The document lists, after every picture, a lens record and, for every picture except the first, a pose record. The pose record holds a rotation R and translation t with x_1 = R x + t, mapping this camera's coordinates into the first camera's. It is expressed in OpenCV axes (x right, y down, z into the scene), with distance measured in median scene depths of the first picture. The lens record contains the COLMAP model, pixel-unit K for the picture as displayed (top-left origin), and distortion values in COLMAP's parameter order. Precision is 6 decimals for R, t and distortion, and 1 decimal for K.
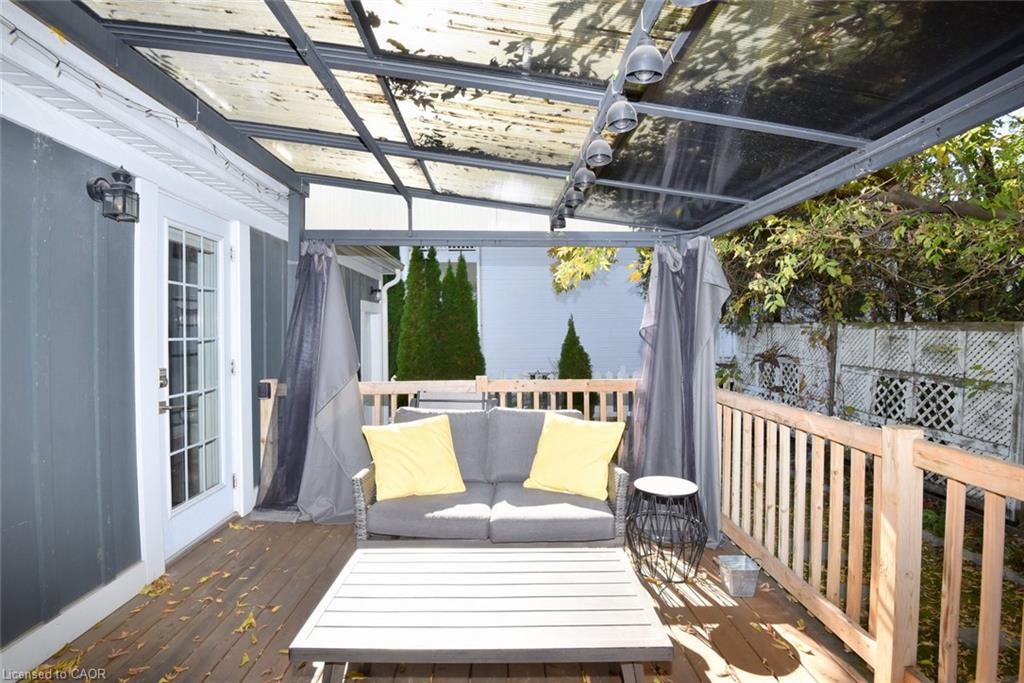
lens RADIAL K [[482.1, 0, 509.2], [0, 482.1, 336.0], [0, 0, 1]] dist [-0.013703, -0.022564]
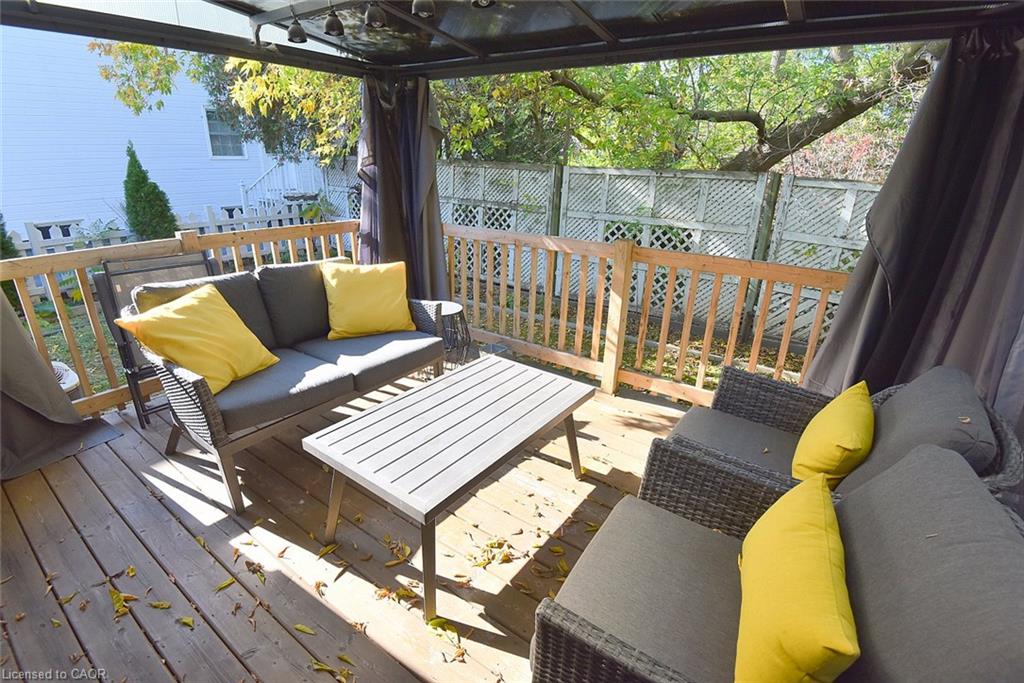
lens RADIAL K [[482.1, 0, 509.2], [0, 482.1, 336.0], [0, 0, 1]] dist [-0.013703, -0.022564]
pose [[0.608529, -0.252725, 0.752212, -0.249405], [-0.017009, 0.943557, 0.330772, -0.014262], [-0.793349, -0.214079, 0.569883, 0.077469]]
